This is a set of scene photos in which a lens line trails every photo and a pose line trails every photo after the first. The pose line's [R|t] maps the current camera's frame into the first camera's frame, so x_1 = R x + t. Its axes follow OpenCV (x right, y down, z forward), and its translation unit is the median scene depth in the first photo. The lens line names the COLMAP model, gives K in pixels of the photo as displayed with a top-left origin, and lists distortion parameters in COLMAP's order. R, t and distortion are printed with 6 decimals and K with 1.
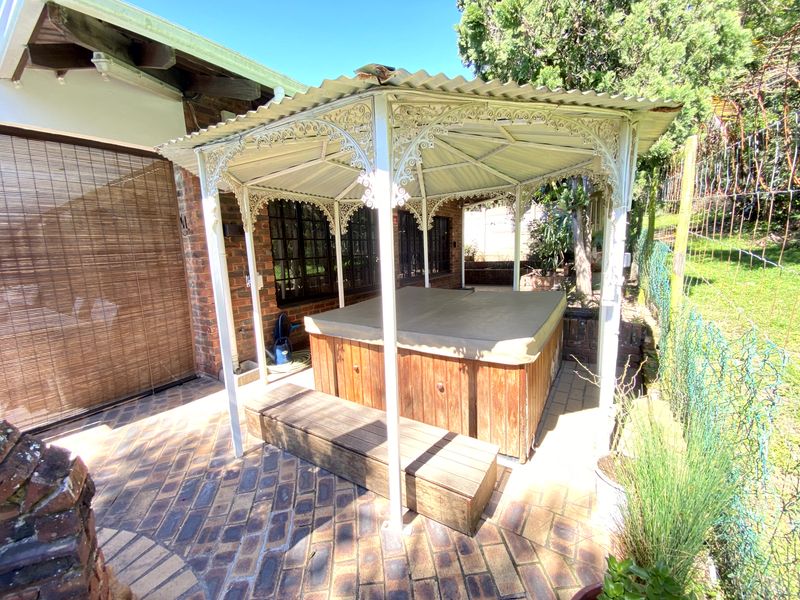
lens RADIAL K [[327.3, 0, 395.4], [0, 327.3, 298.3], [0, 0, 1]] dist [-0.021200, -0.002034]
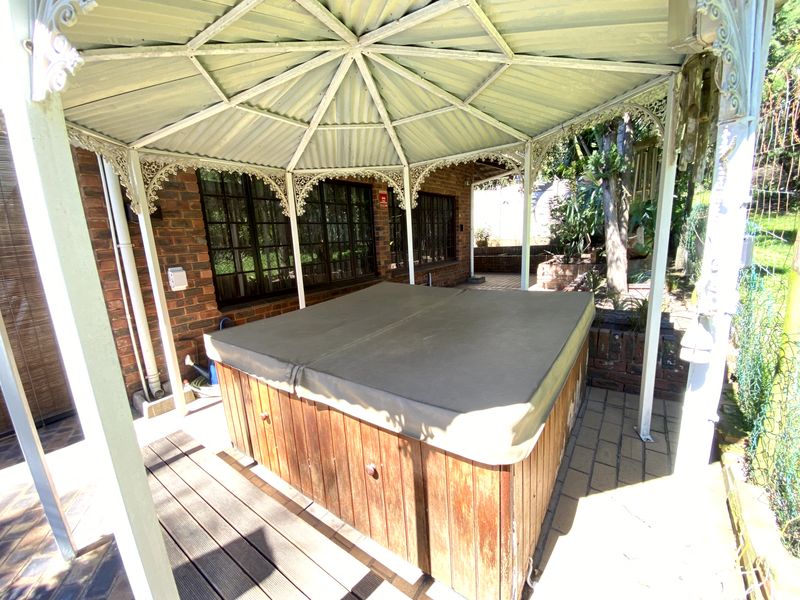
lens RADIAL K [[327.3, 0, 401.2], [0, 327.3, 297.9], [0, 0, 1]] dist [-0.021200, -0.002034]
pose [[0.998902, -0.003923, -0.046695, 0.116570], [0.006002, 0.998992, 0.044478, -0.033713], [0.046473, -0.044710, 0.997918, 0.231123]]
